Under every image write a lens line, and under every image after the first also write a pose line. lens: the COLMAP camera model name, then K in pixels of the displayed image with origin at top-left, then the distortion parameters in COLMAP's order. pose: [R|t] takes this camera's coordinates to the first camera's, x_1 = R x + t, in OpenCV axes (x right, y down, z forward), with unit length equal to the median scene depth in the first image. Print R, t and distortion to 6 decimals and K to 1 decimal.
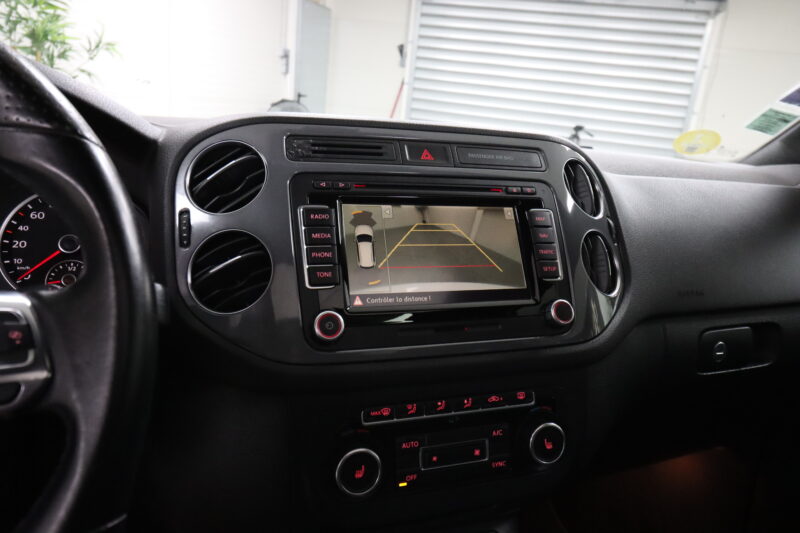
lens RADIAL K [[553.4, 0, 411.0], [0, 553.4, 254.9], [0, 0, 1]] dist [0.041149, -0.007381]
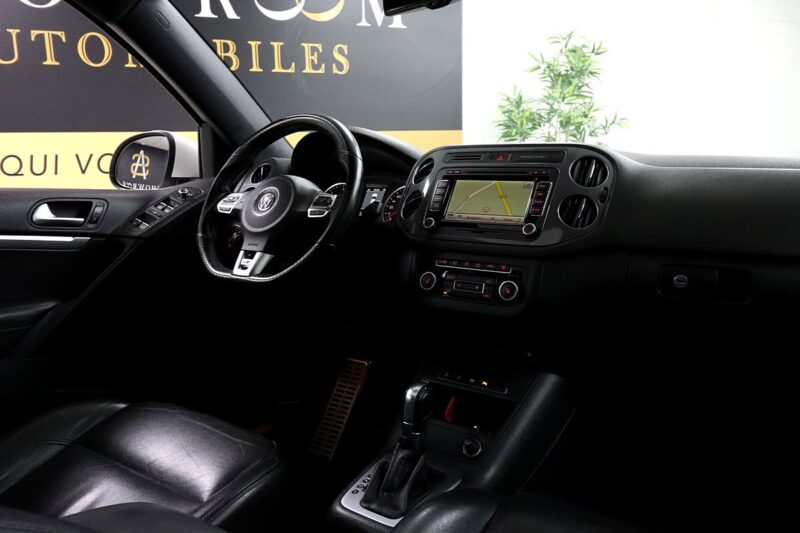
lens RADIAL K [[642.0, 0, 400.8], [0, 642.0, 264.2], [0, 0, 1]] dist [0.024693, -0.021489]
pose [[0.581961, 0.050049, -0.811675, 1.504813], [-0.156251, 0.986389, -0.051207, 0.333252], [0.798065, 0.156625, 0.581860, -0.545580]]
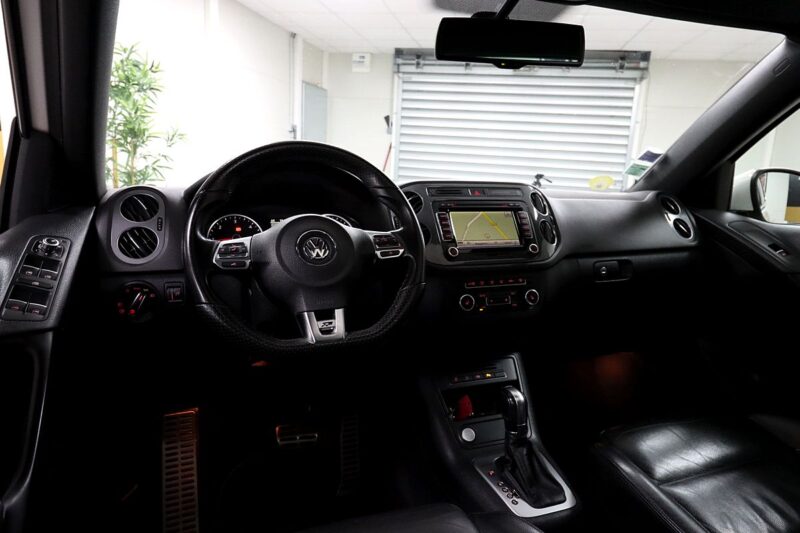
lens RADIAL K [[526.1, 0, 403.1], [0, 526.1, 263.1], [0, 0, 1]] dist [0.019022, 0.002652]
pose [[0.997971, -0.058581, 0.024960, -0.327591], [0.060267, 0.995490, -0.073269, 0.252708], [-0.020556, 0.074624, 0.997000, -1.167873]]
